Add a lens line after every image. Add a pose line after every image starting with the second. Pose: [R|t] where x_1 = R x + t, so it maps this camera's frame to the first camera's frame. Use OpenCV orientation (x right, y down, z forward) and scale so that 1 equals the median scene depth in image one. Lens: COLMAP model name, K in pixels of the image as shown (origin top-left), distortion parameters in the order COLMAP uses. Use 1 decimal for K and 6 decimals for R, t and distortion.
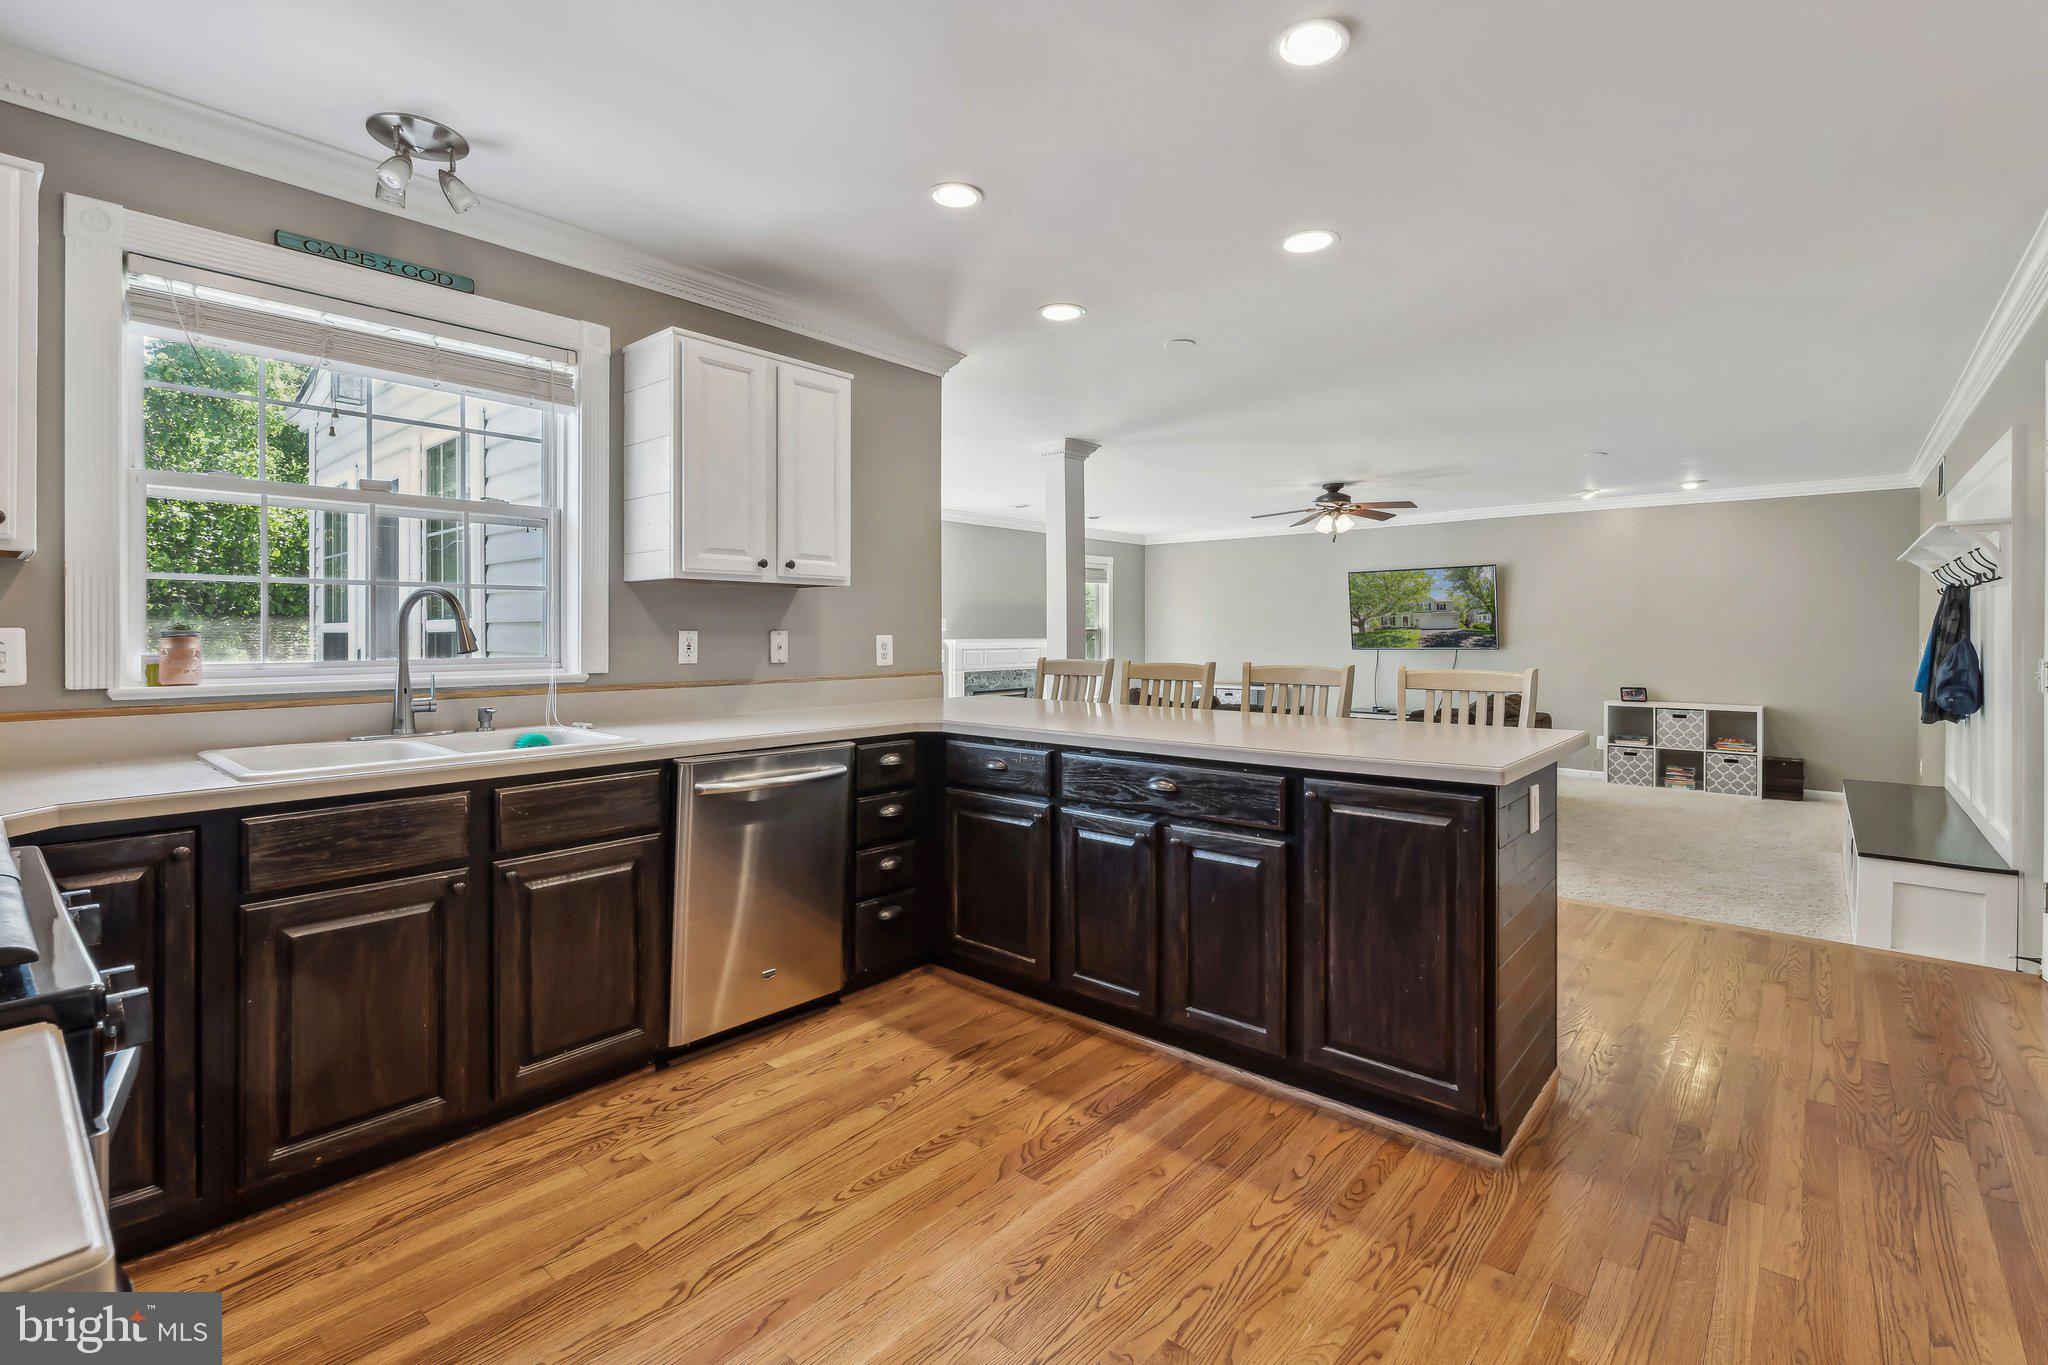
lens RADIAL K [[940.2, 0, 1026.5], [0, 940.2, 639.9], [0, 0, 1]] dist [-0.004340, -0.000591]
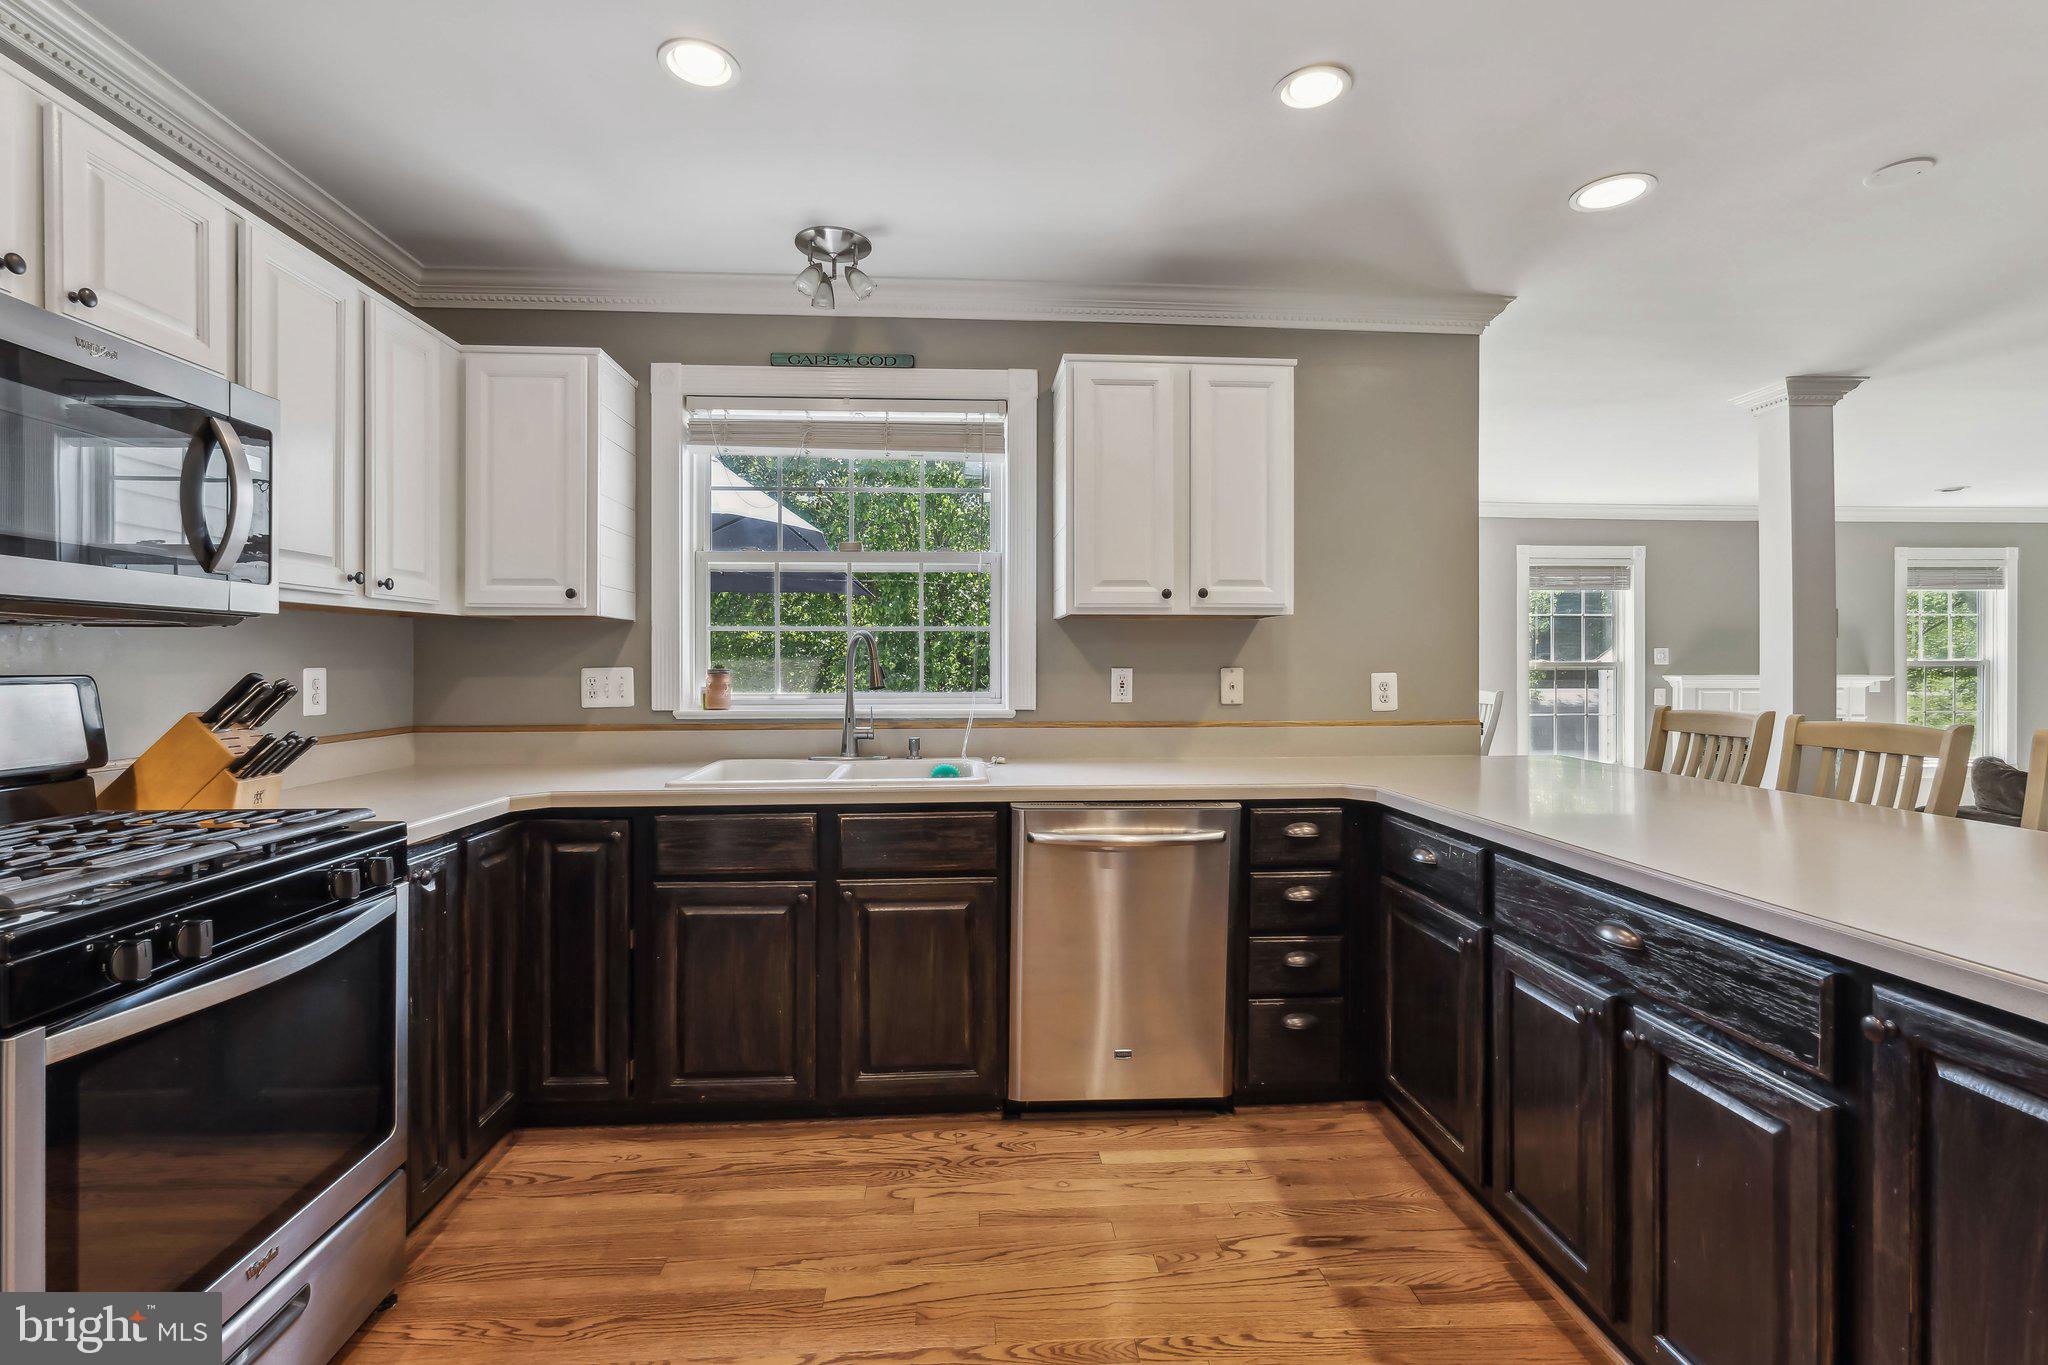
lens RADIAL K [[926.0, 0, 1023.8], [0, 926.0, 673.0], [0, 0, 1]] dist [-0.004704, -0.000360]
pose [[0.692767, 0.005691, -0.721139, 0.298307], [-0.004986, 0.999983, 0.003102, -0.008846], [0.721144, 0.001446, 0.692784, 0.328661]]
